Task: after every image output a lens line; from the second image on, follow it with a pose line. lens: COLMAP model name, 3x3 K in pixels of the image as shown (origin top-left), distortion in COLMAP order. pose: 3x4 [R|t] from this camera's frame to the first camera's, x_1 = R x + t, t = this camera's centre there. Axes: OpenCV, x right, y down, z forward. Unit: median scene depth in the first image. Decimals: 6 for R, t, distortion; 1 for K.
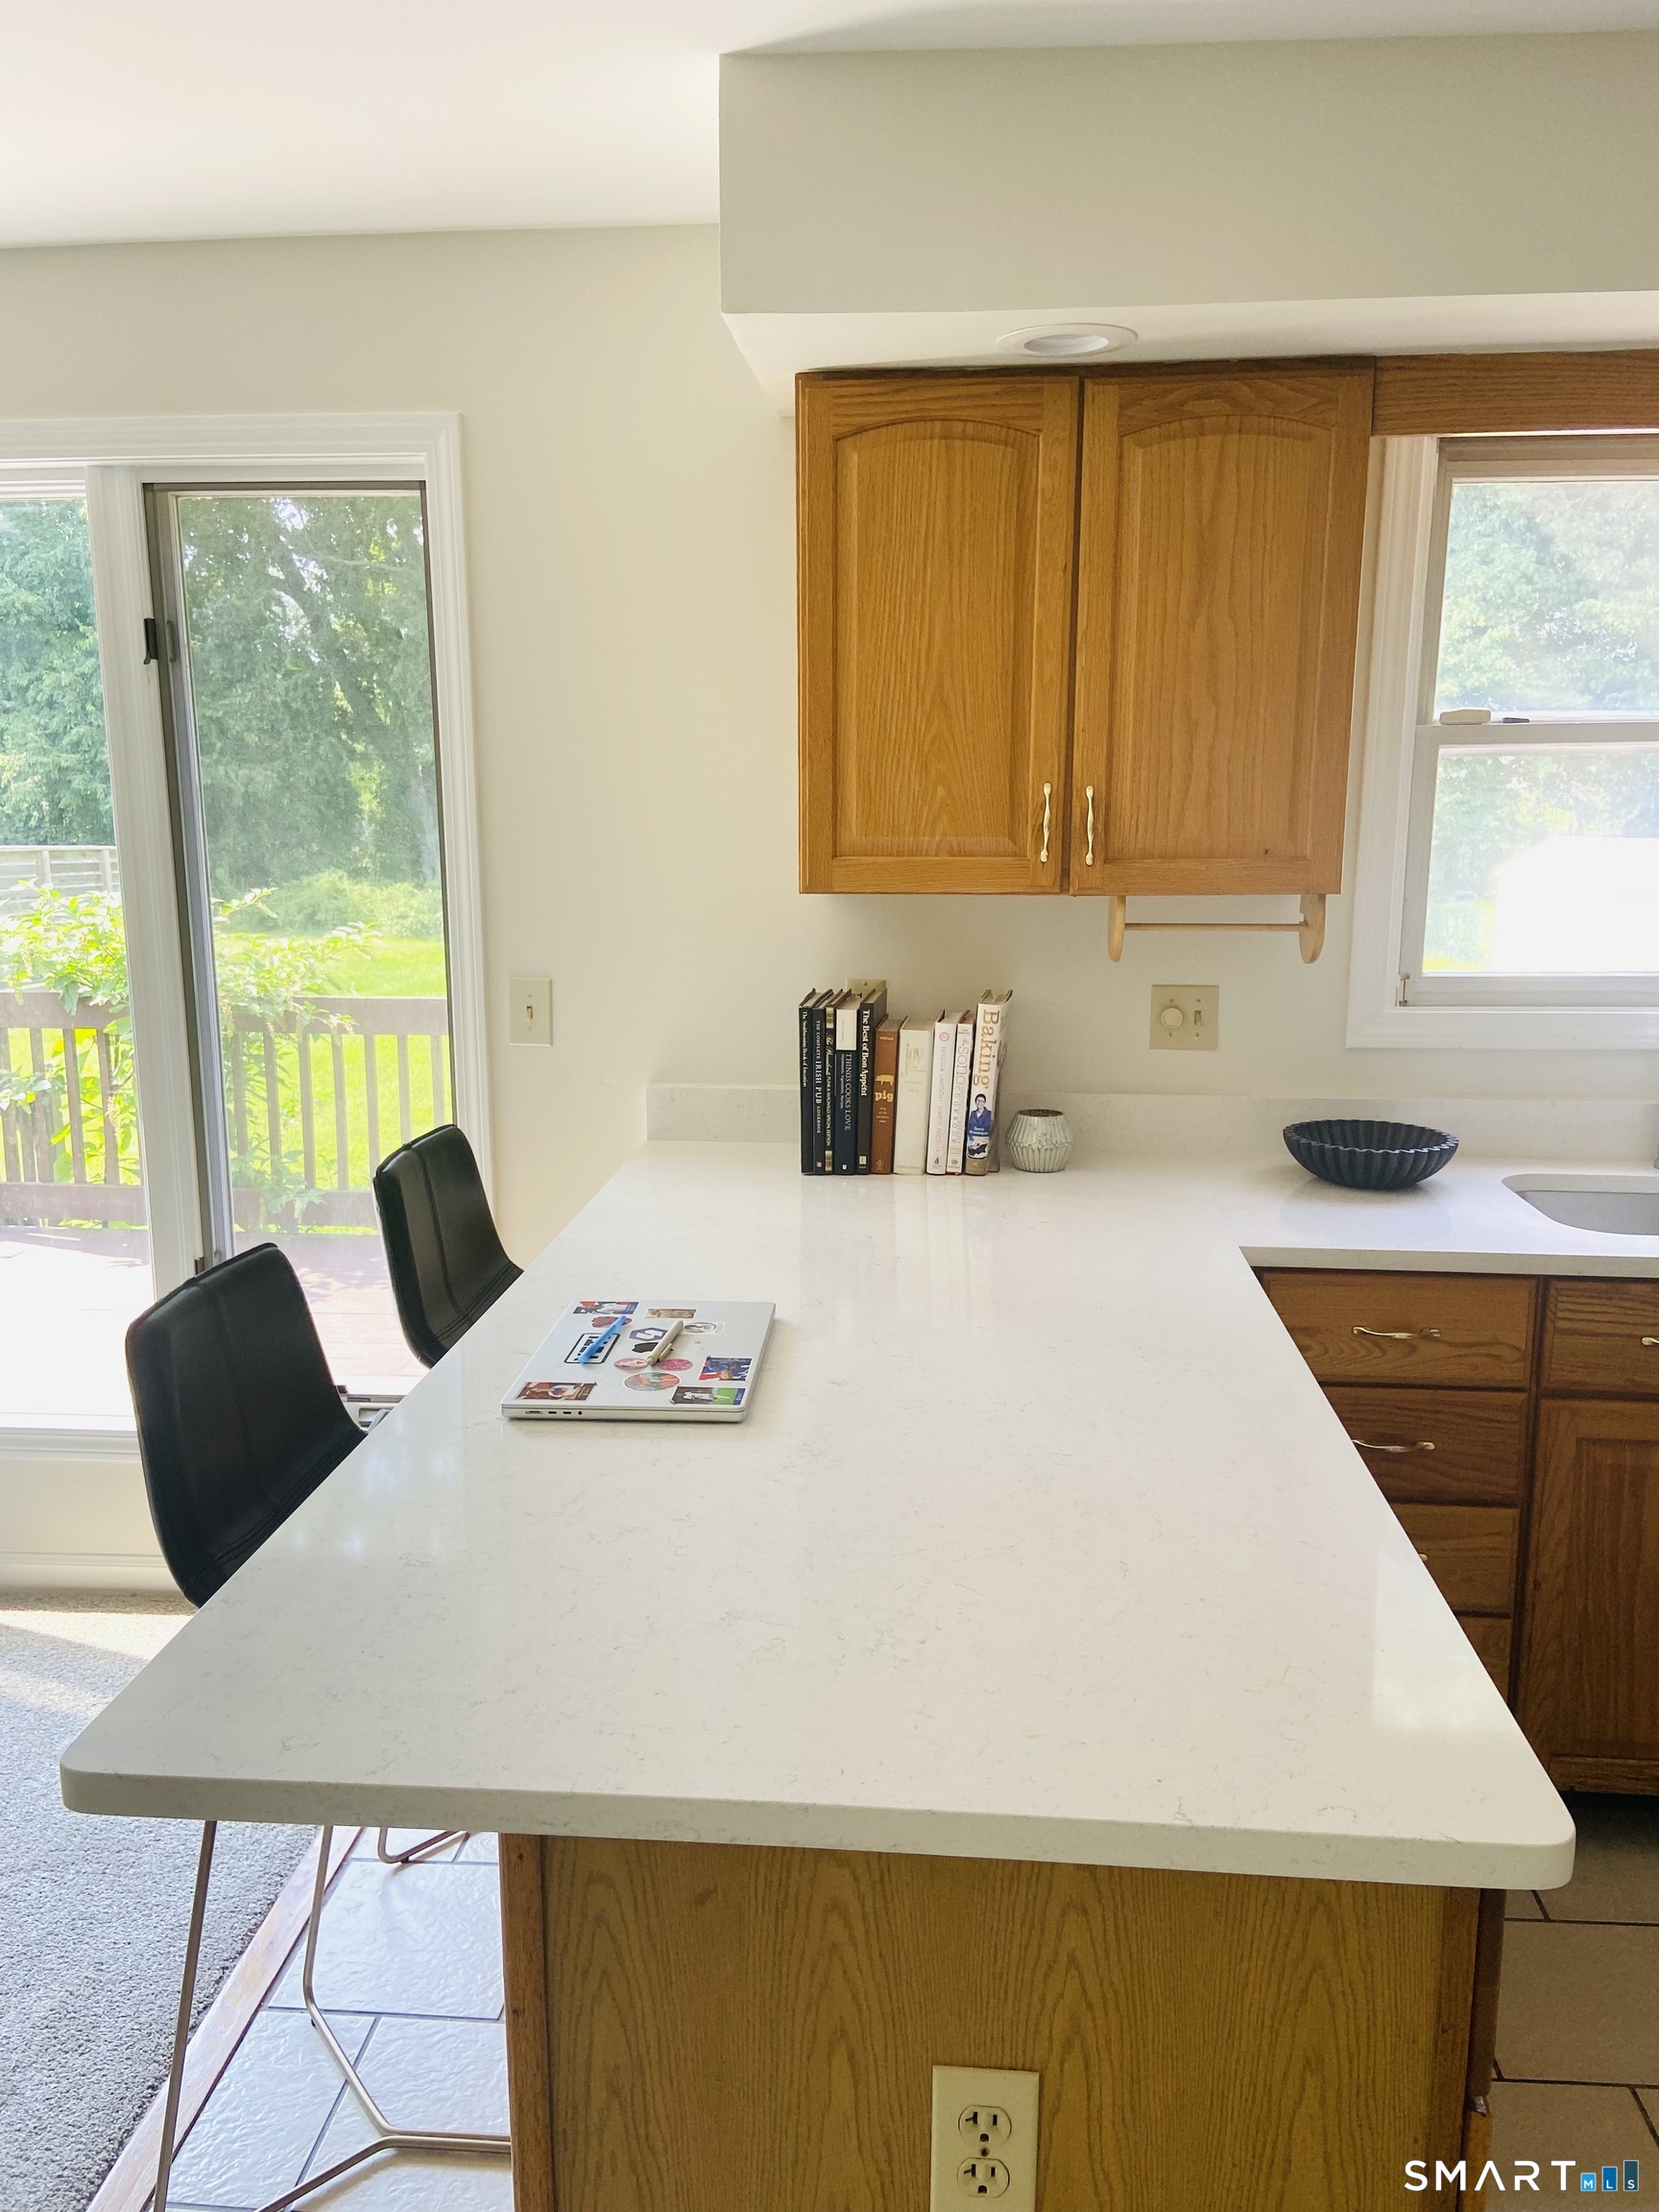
lens RADIAL K [[1679.1, 0, 813.3], [0, 1679.1, 1109.5], [0, 0, 1]] dist [0.085297, -0.076247]
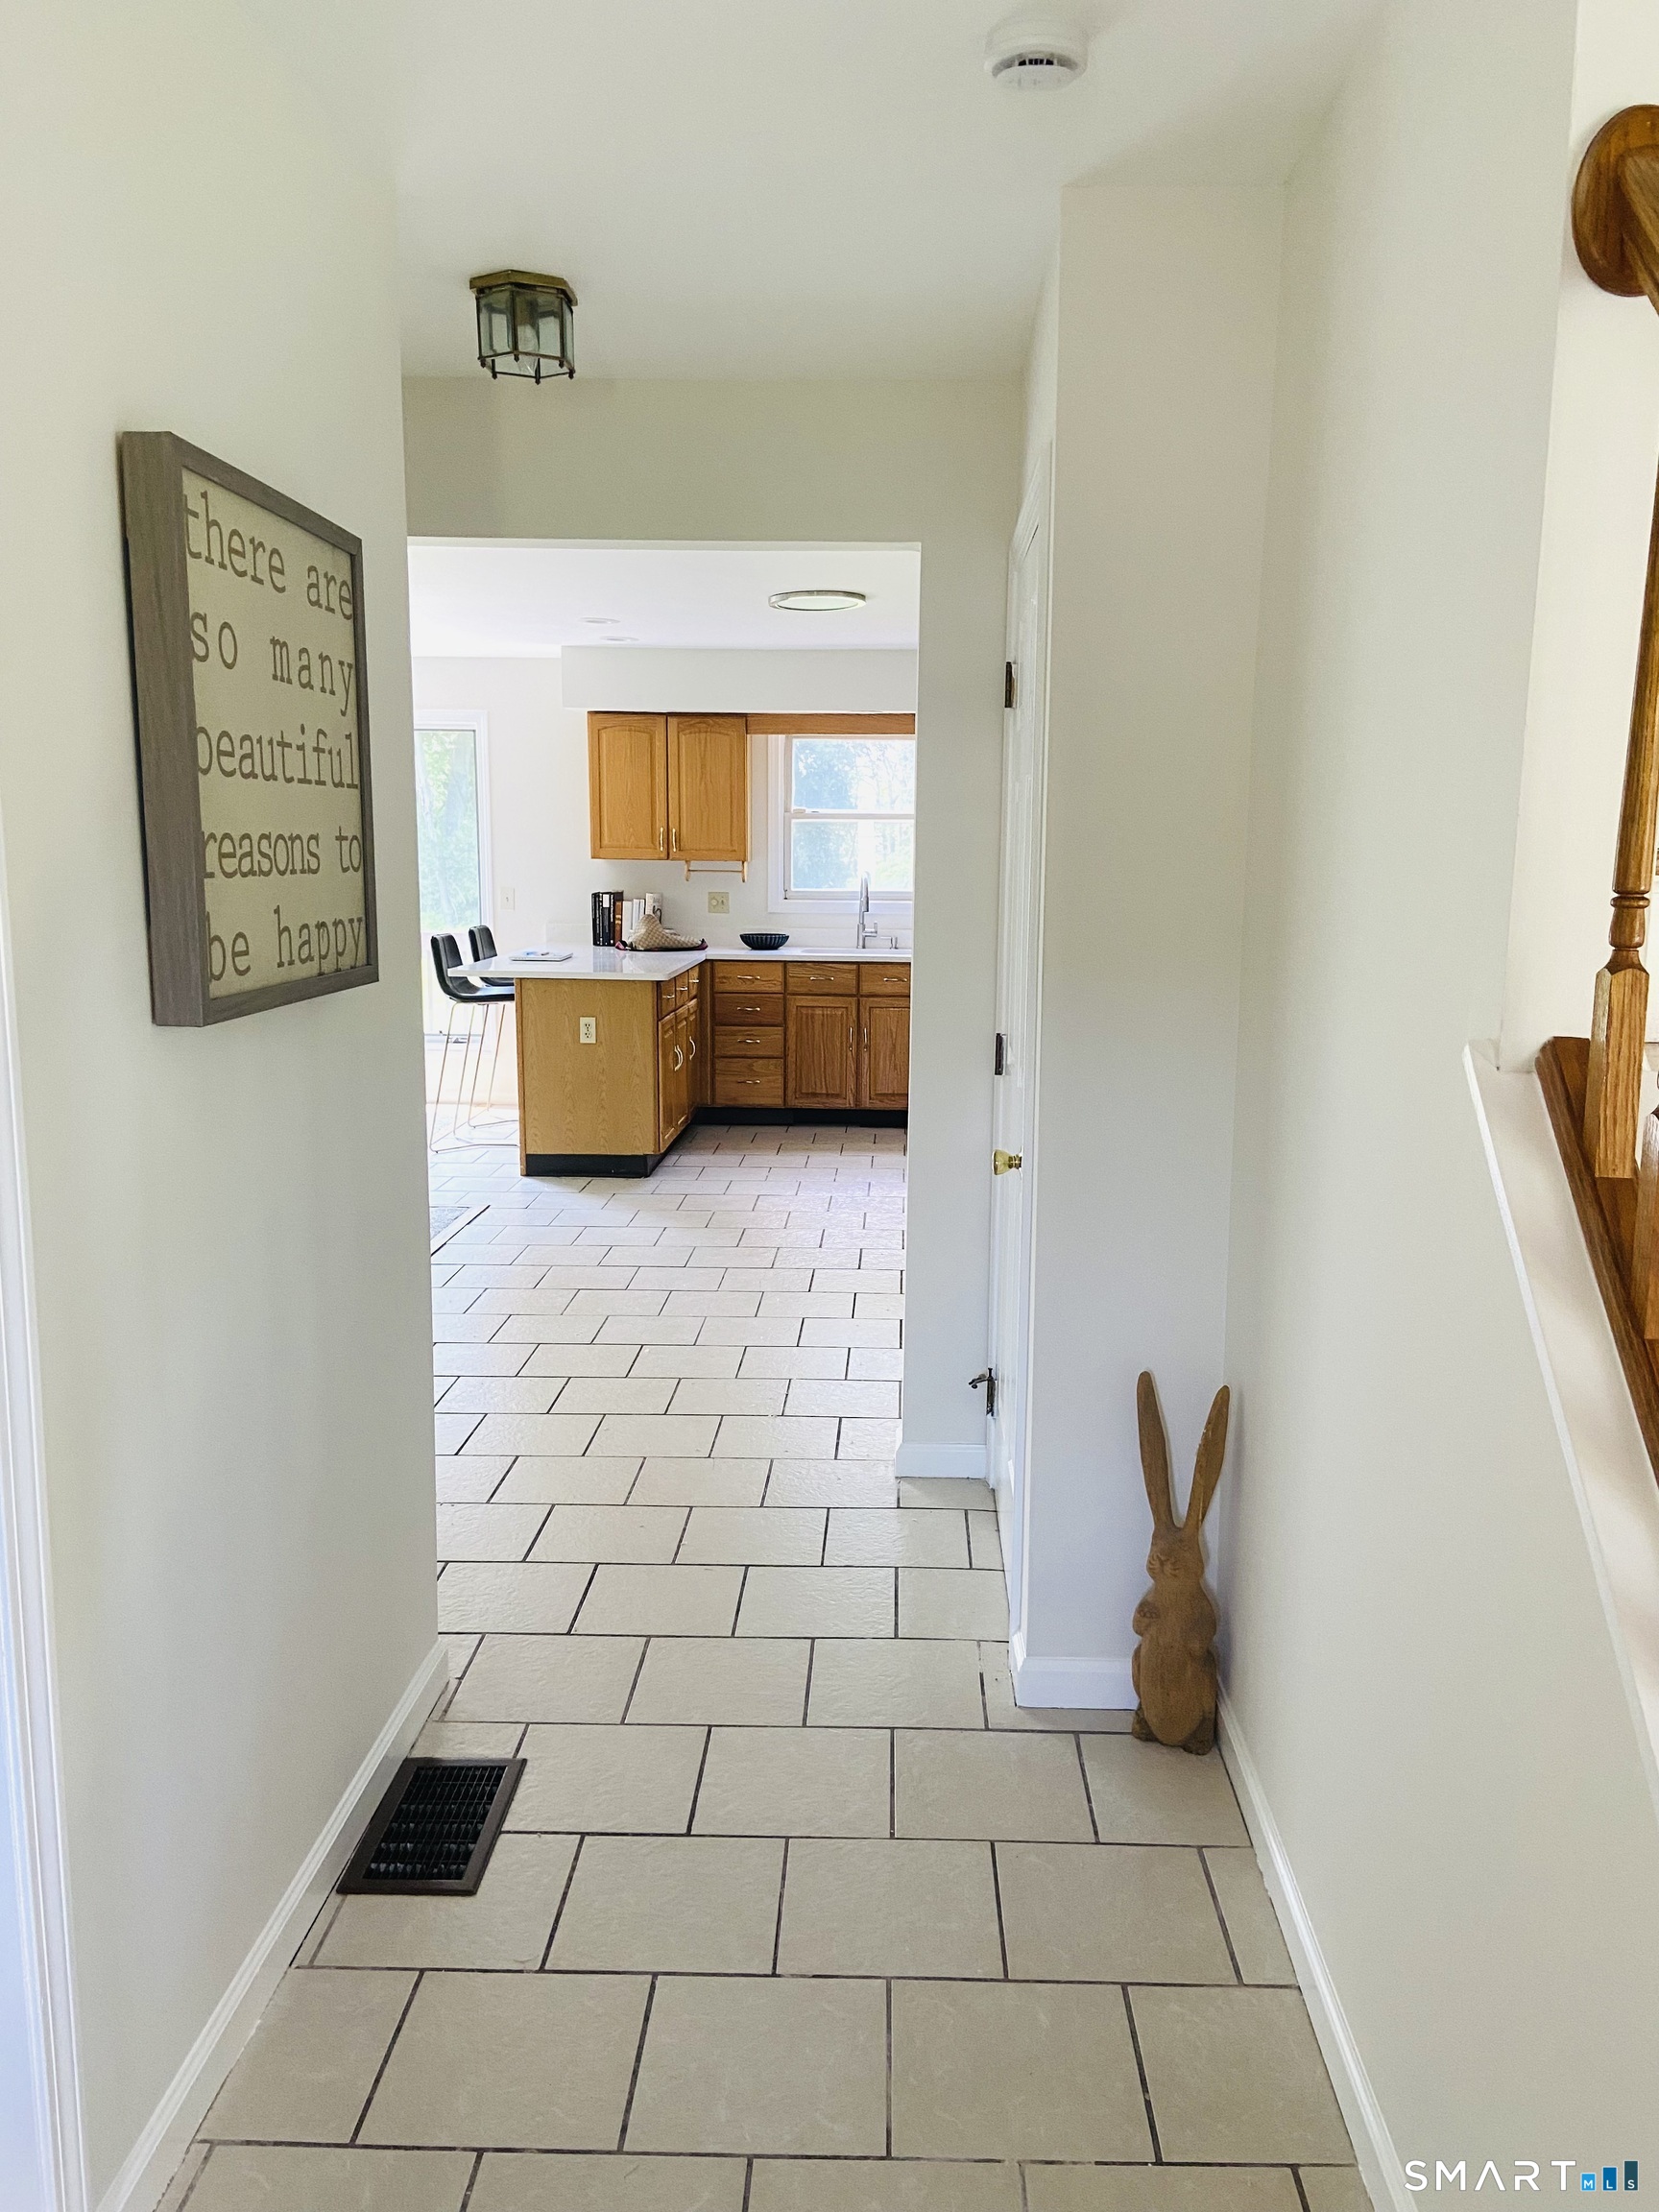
lens RADIAL K [[1679.1, 0, 851.1], [0, 1679.1, 1110.0], [0, 0, 1]] dist [0.085297, -0.076247]
pose [[0.998106, 0.000403, 0.061514, 0.314730], [0.000790, 0.999812, -0.019369, 0.452867], [-0.061511, 0.019381, 0.997918, -2.465015]]
